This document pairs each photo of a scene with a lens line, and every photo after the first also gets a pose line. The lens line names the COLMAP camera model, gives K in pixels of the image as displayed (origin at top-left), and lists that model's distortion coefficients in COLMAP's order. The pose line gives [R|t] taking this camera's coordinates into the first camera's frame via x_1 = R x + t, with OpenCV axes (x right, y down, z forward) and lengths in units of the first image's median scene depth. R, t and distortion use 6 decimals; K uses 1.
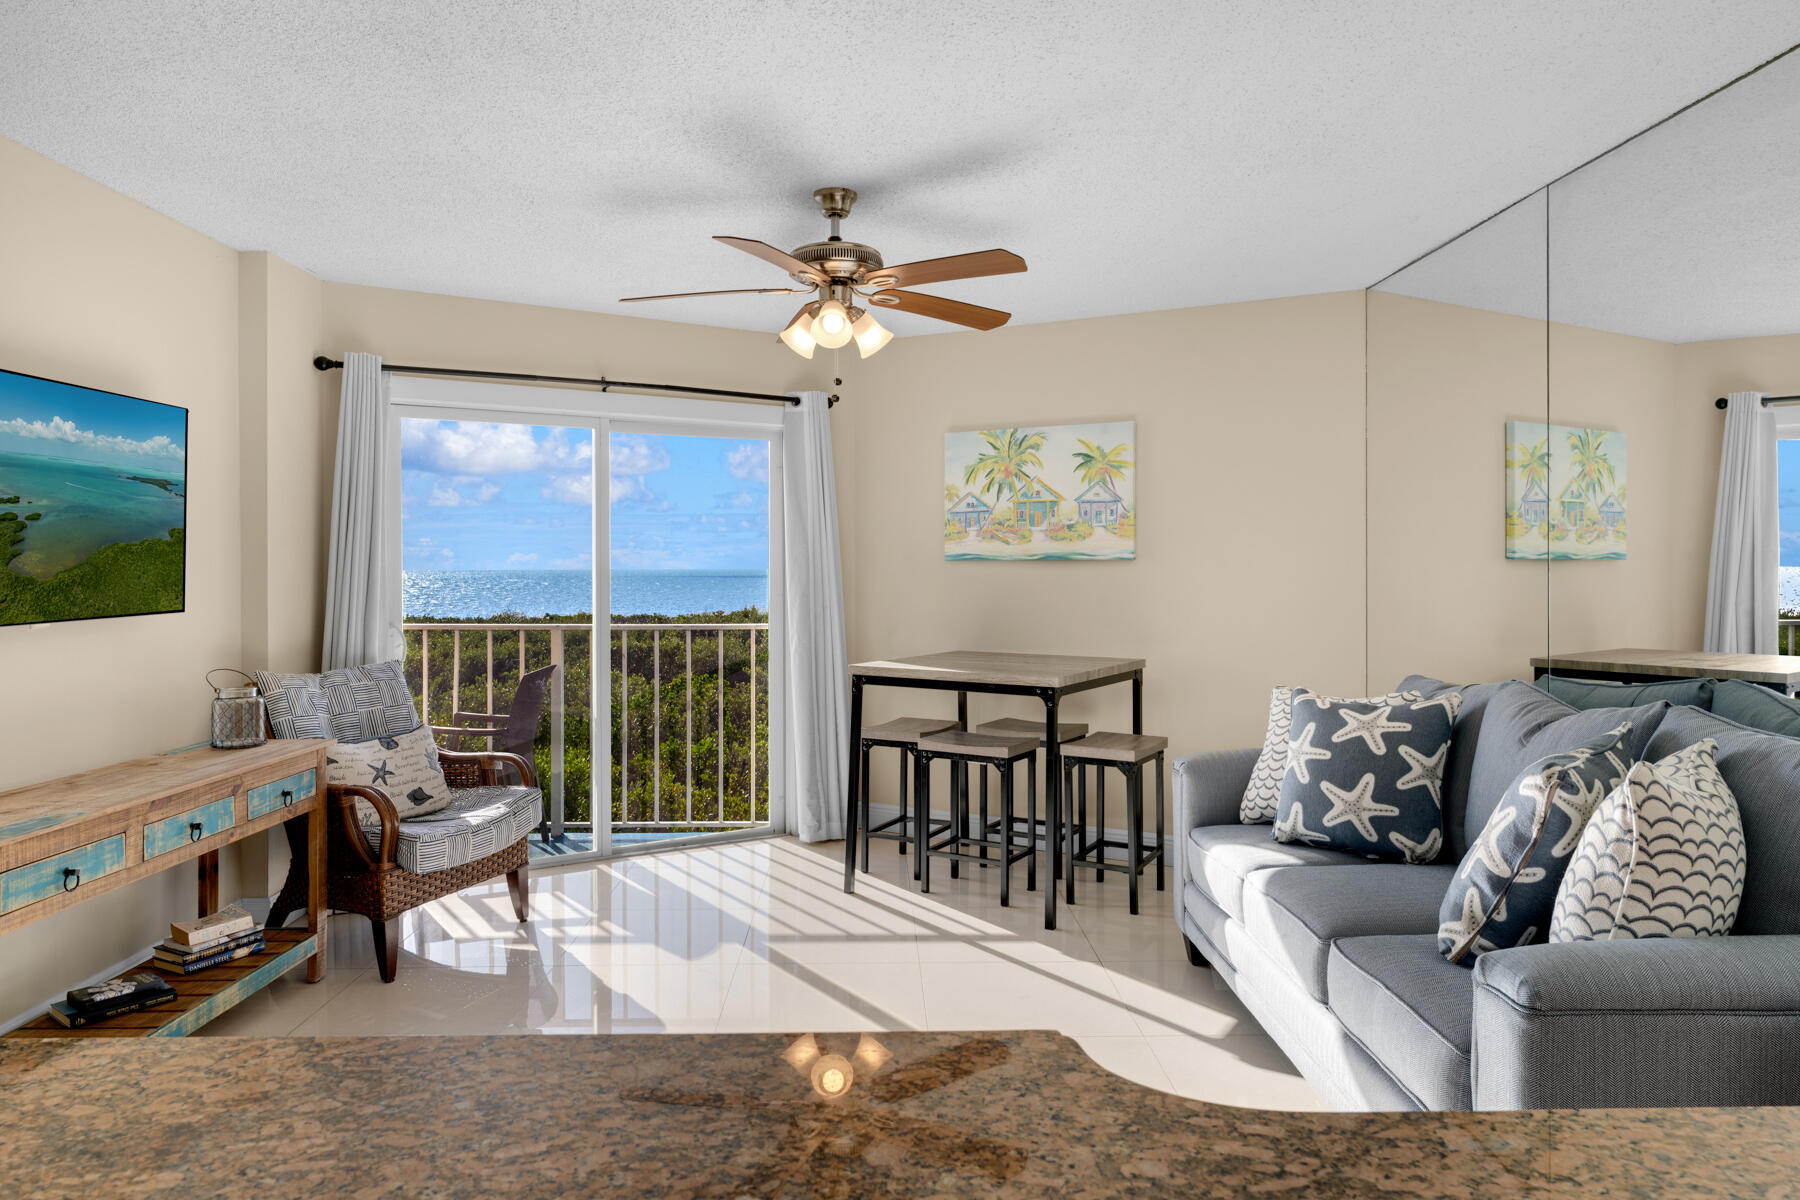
lens RADIAL K [[1251.8, 0, 901.0], [0, 1251.8, 581.6], [0, 0, 1]] dist [0.006454, 0.003494]
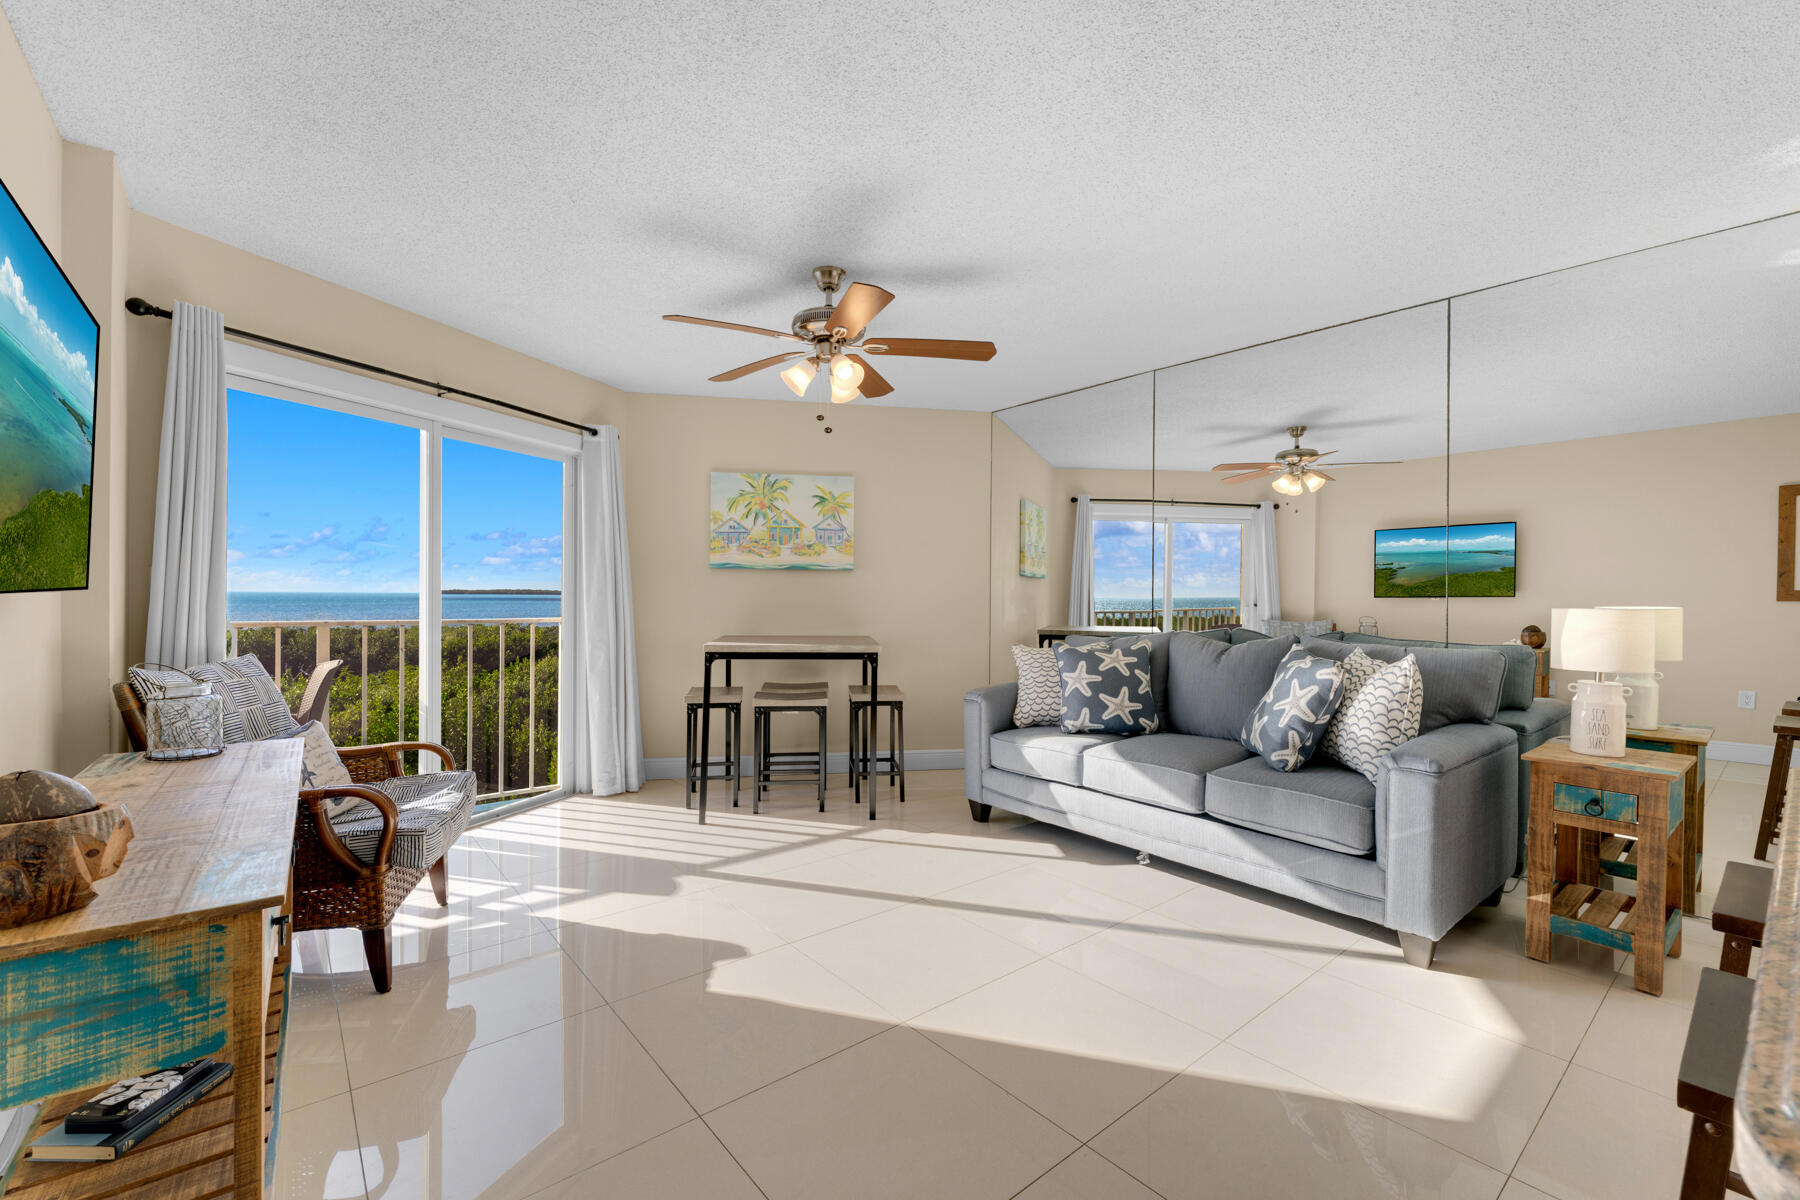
lens RADIAL K [[808.8, 0, 900.2], [0, 808.8, 608.7], [0, 0, 1]] dist [-0.006505, 0.000174]
pose [[0.753605, -0.002100, 0.657324, -0.410233], [0.002792, 0.999996, -0.000007, 0.029399], [-0.657321, 0.001840, 0.753608, 0.240384]]
